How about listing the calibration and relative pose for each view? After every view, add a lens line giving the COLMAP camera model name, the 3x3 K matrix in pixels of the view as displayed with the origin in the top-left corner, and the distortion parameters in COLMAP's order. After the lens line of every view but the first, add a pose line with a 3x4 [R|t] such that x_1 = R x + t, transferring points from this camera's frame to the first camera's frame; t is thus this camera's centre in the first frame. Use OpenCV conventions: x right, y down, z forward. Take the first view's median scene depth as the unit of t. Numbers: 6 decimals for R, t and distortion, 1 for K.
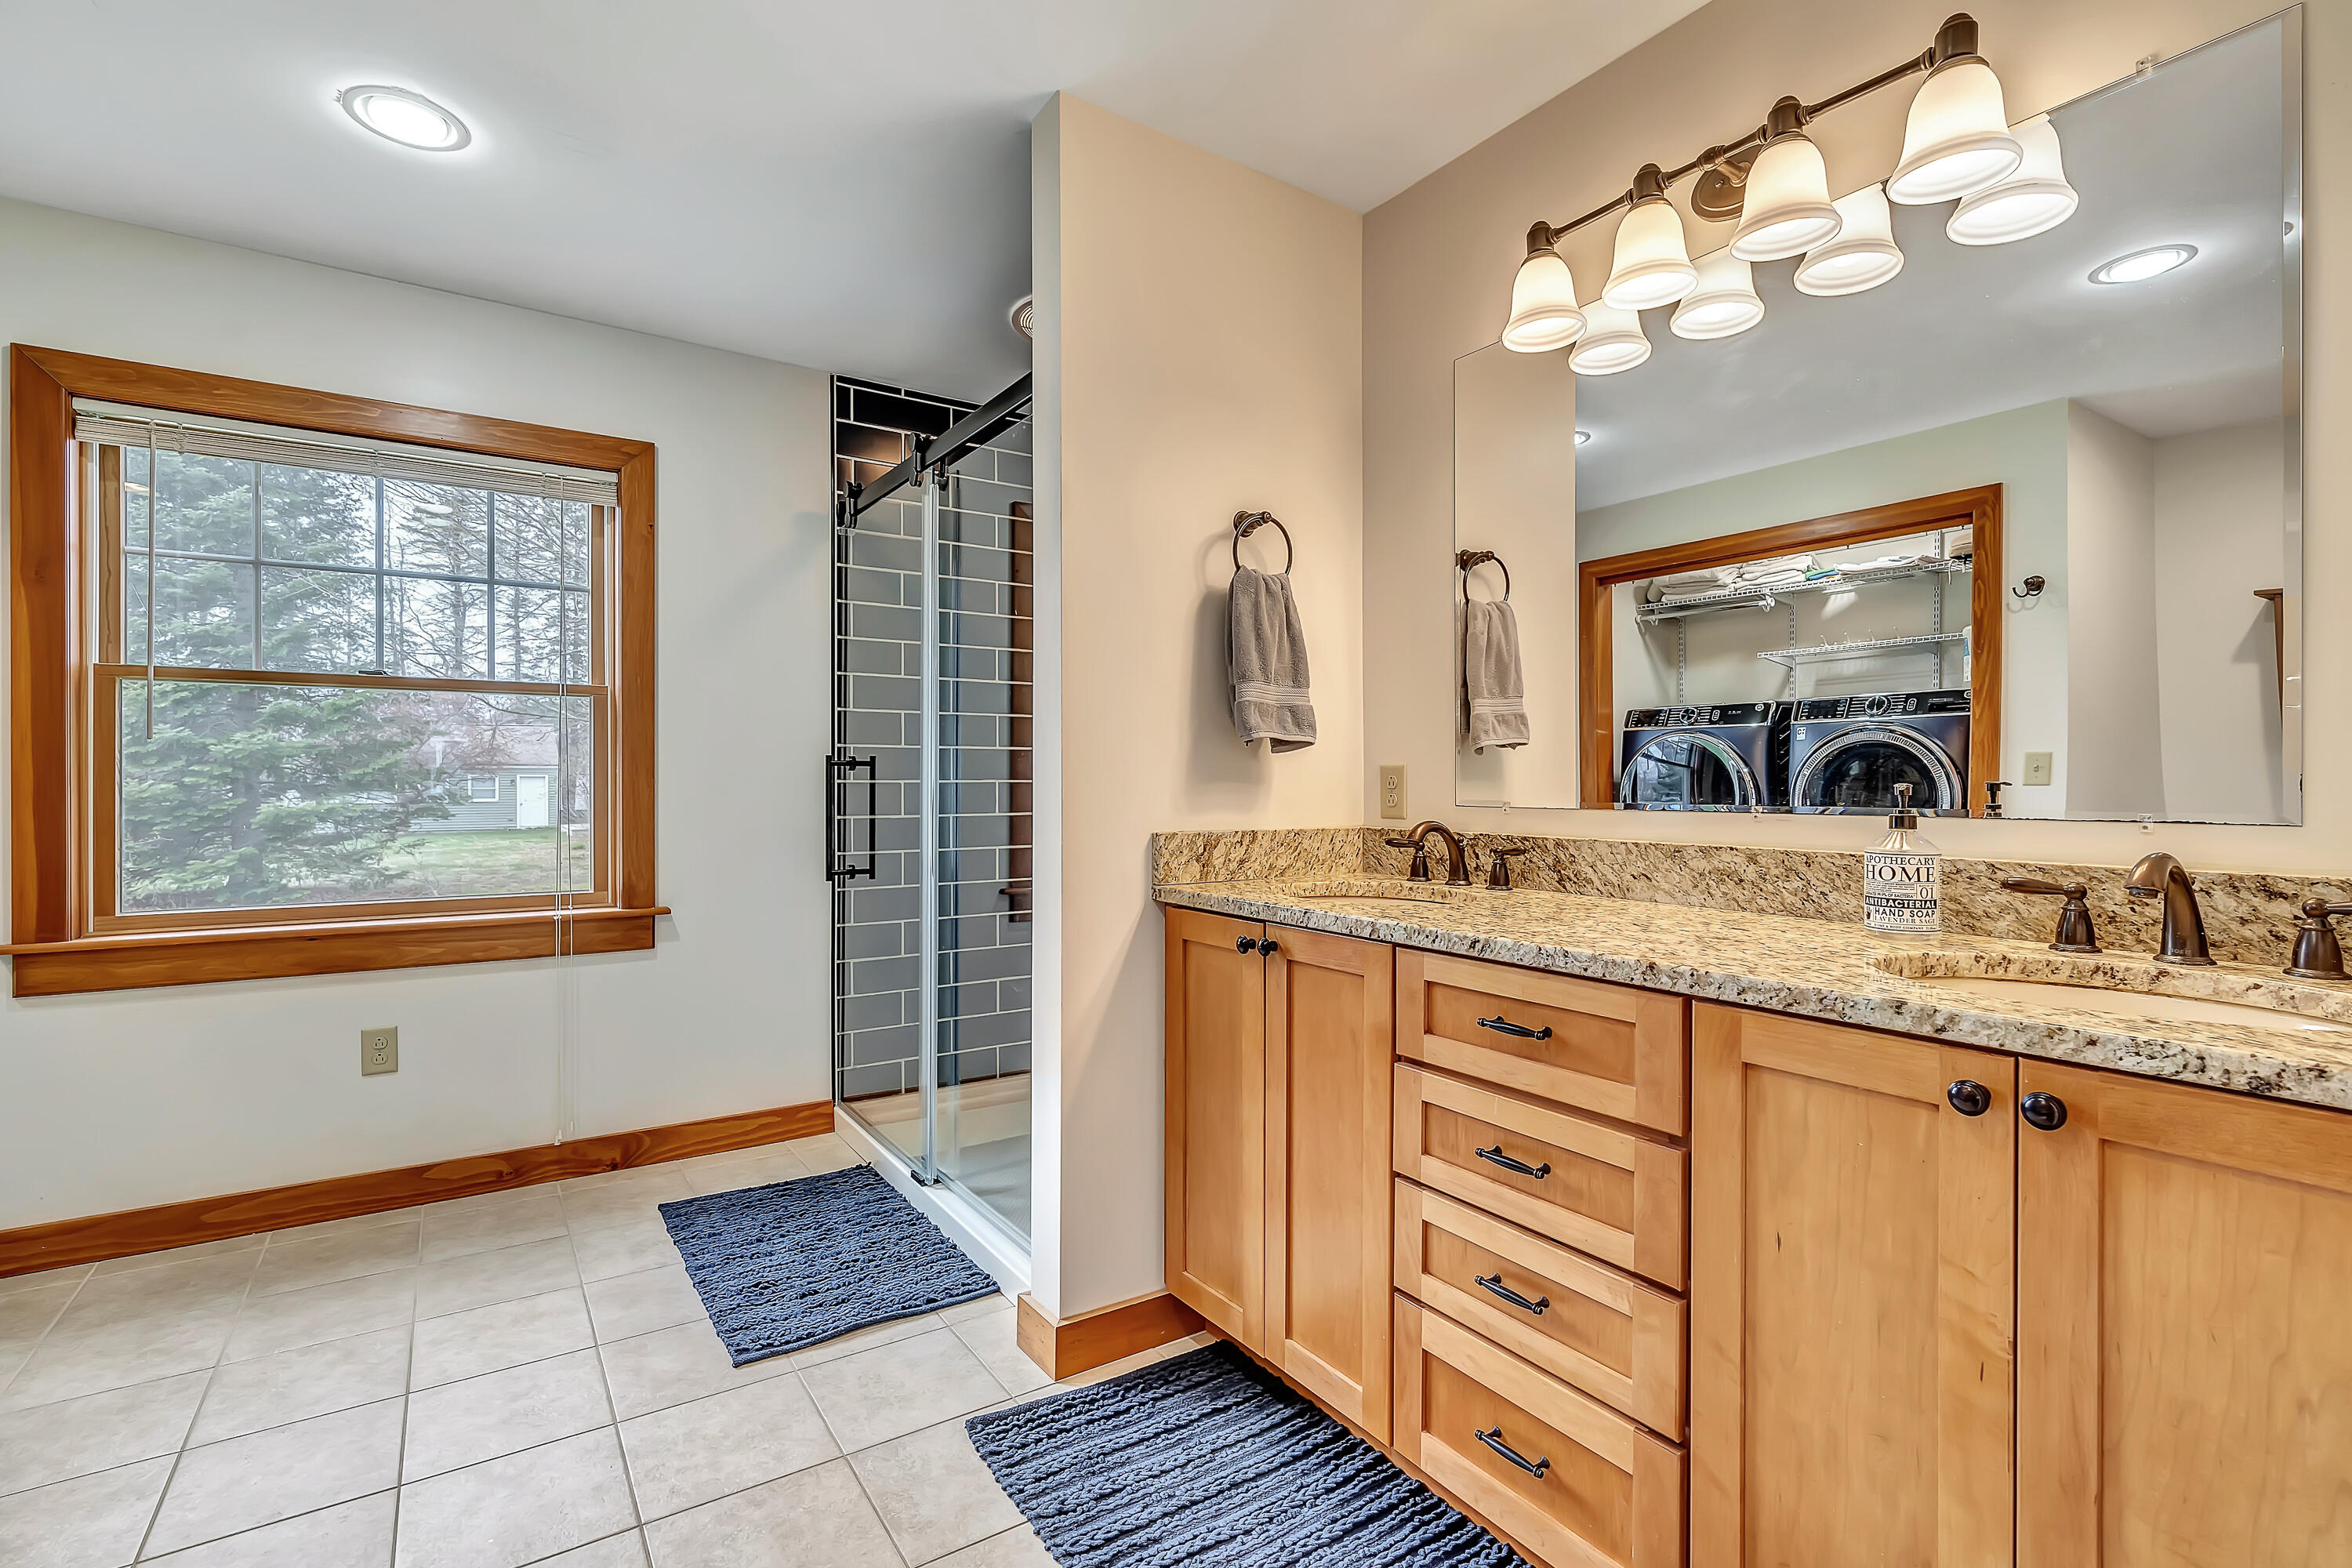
lens RADIAL K [[1079.6, 0, 1185.1], [0, 1079.6, 787.2], [0, 0, 1]] dist [-0.007132, 0.003539]
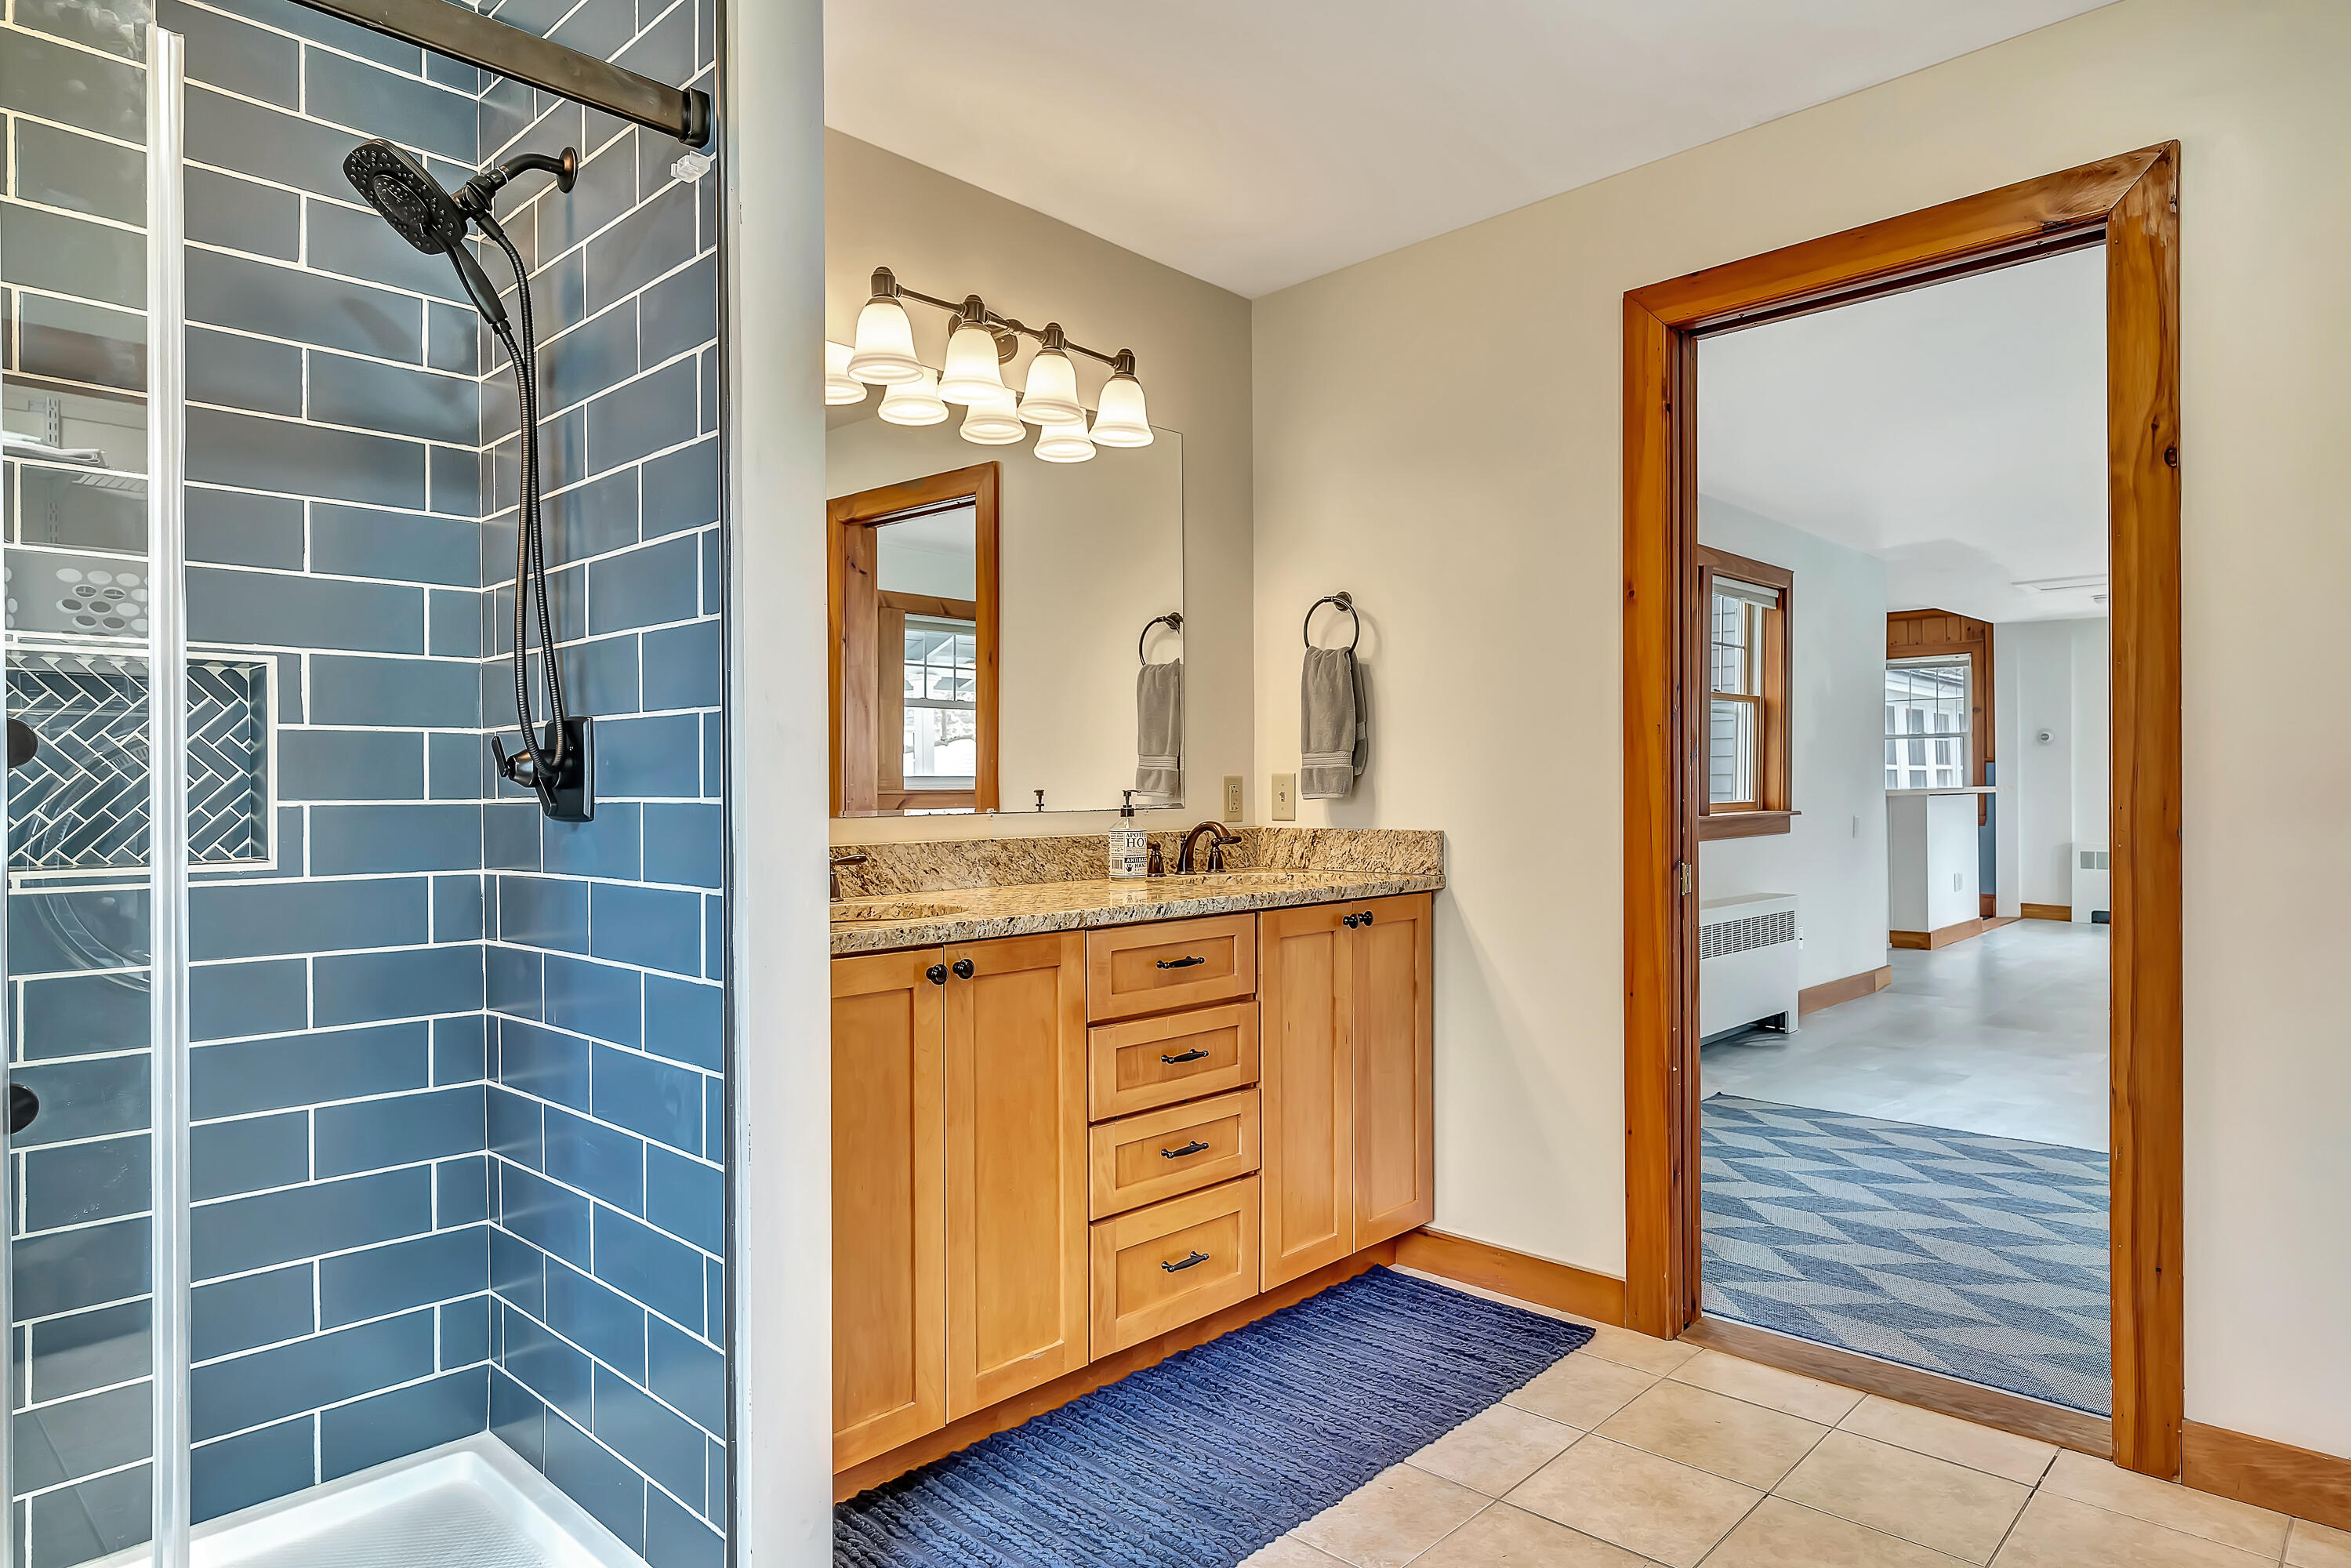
lens RADIAL K [[1353.7, 0, 1172.7], [0, 1353.7, 779.4], [0, 0, 1]] dist [0.004103, 0.002184]
pose [[-0.214462, 0.006502, 0.976711, -0.885205], [0.014681, 0.999886, -0.003433, -0.007169], [-0.976622, 0.013603, -0.214533, 0.858956]]
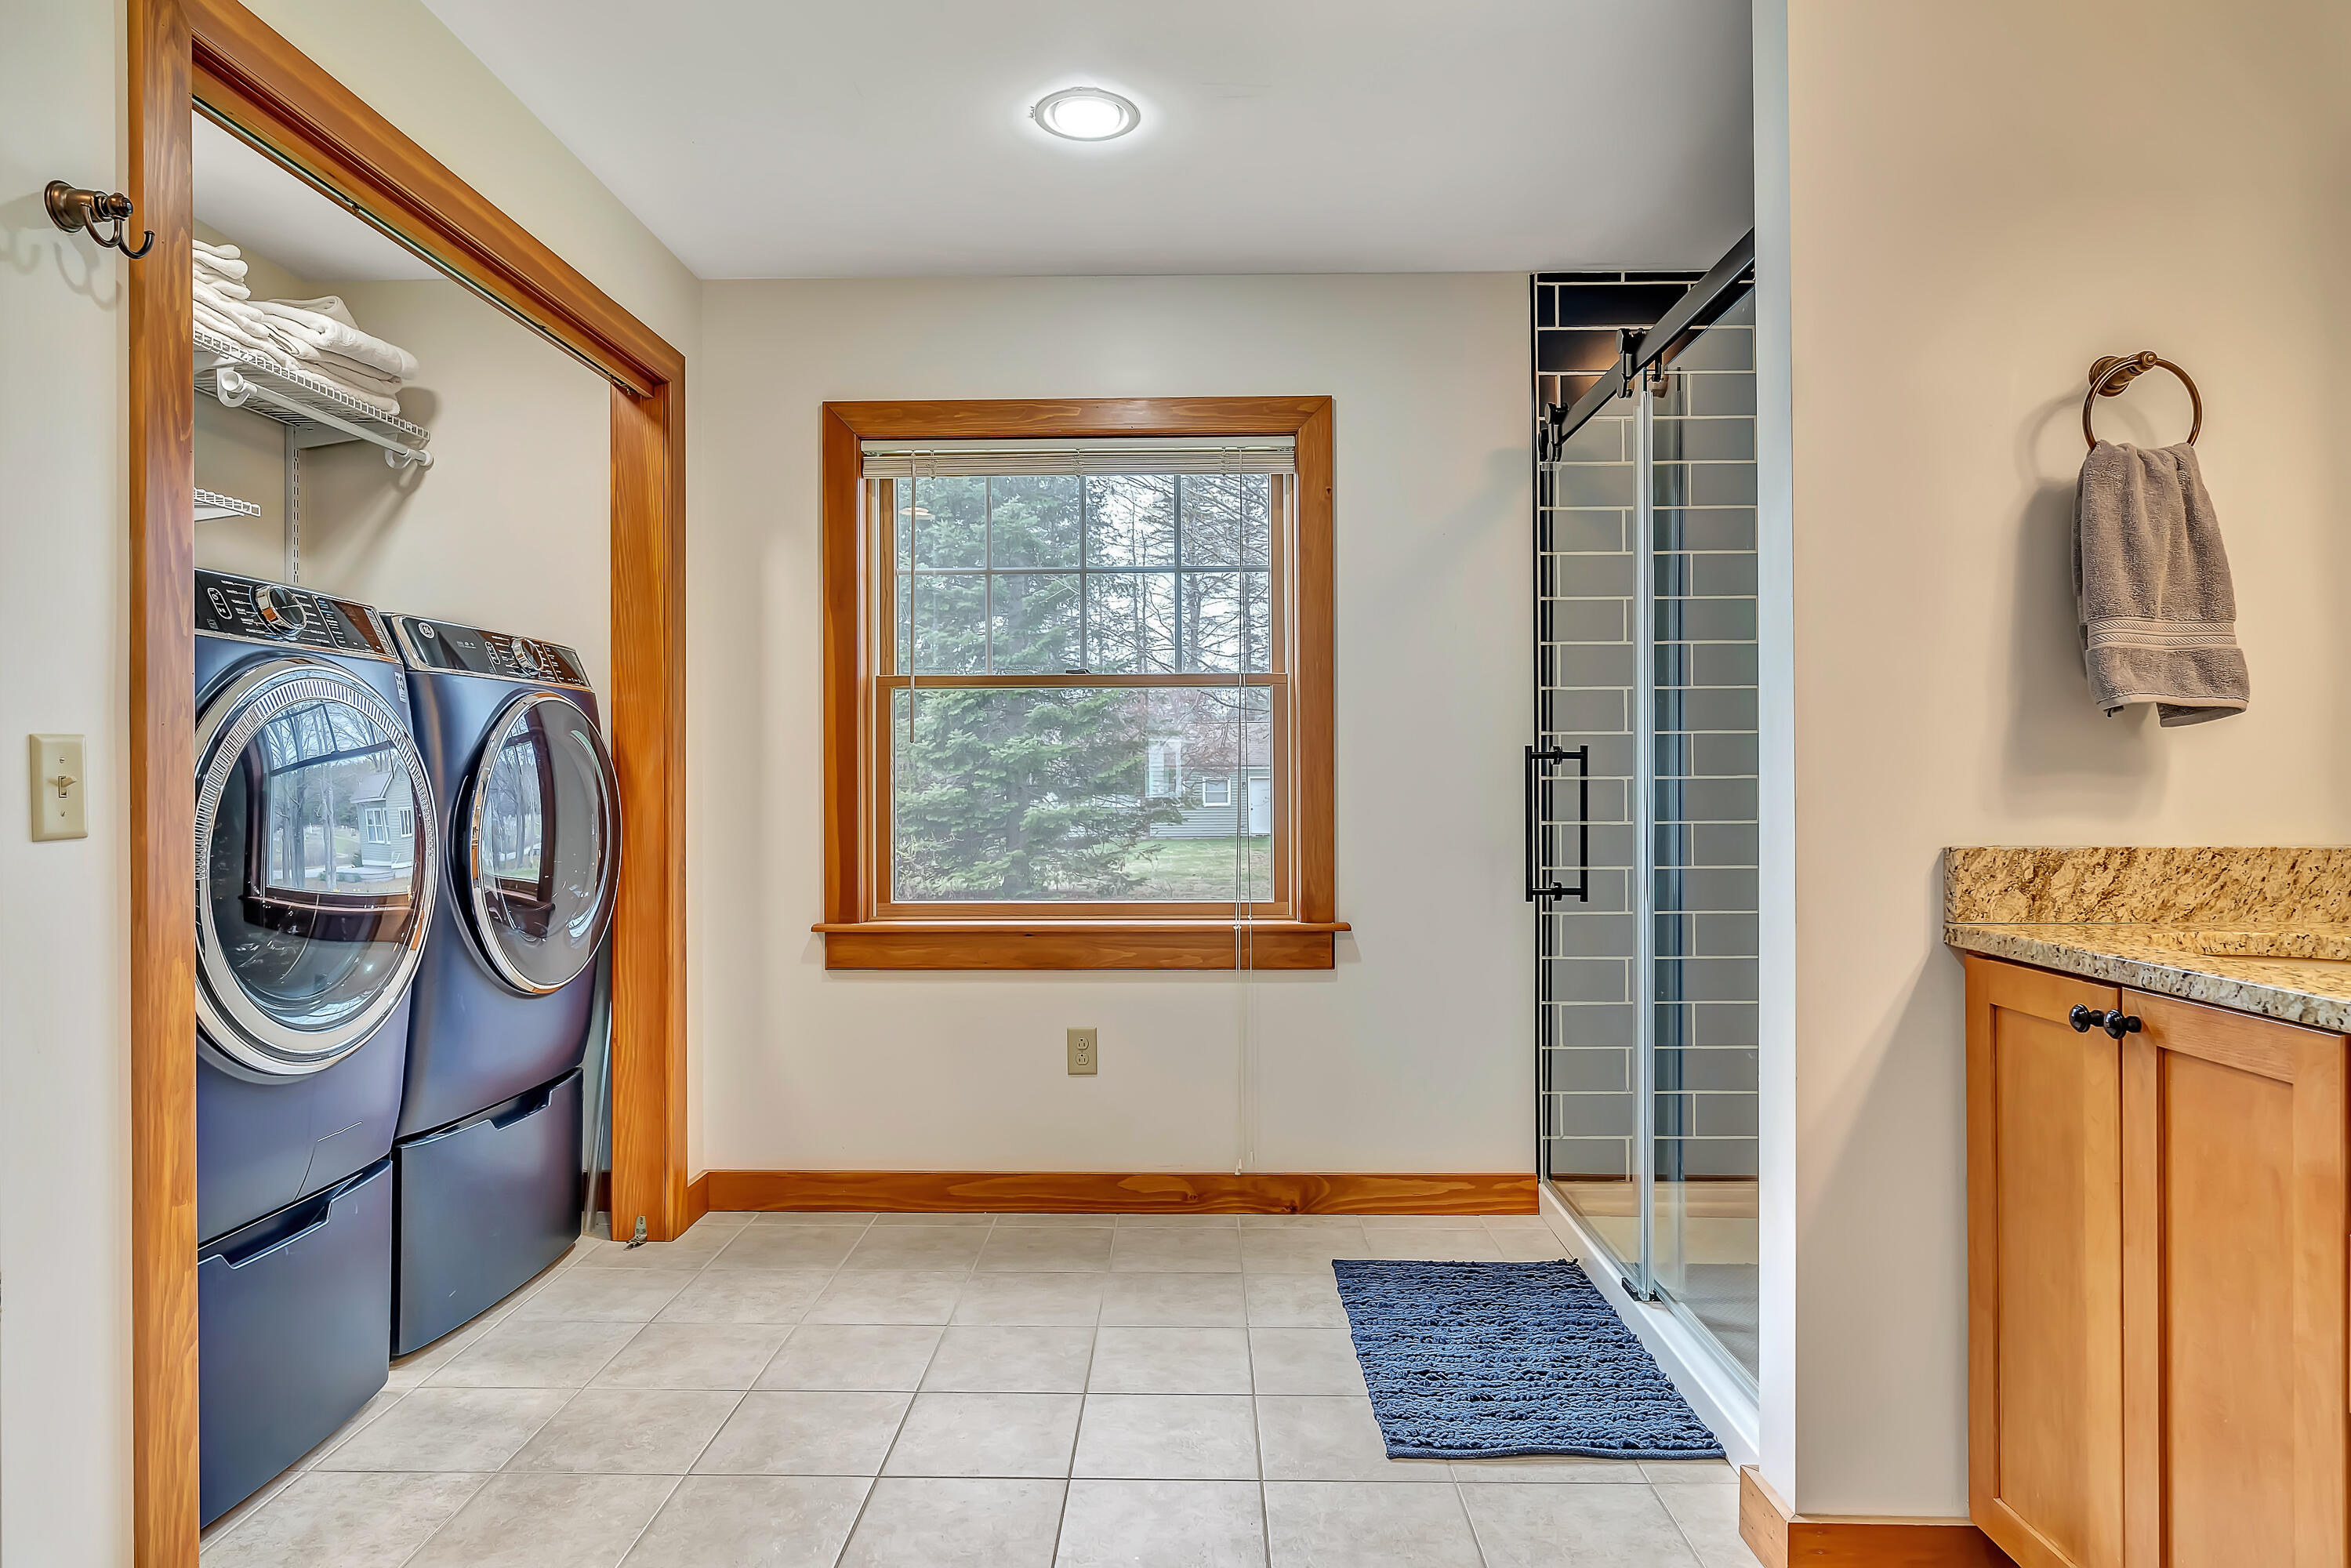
lens RADIAL K [[1394.9, 0, 1178.6], [0, 1394.9, 783.1], [0, 0, 1]] dist [-0.004772, 0.001877]
pose [[0.820871, -0.004627, -0.571094, 0.071553], [0.001818, 0.999983, -0.005490, 0.004986], [0.571110, 0.003468, 0.820866, -0.009147]]
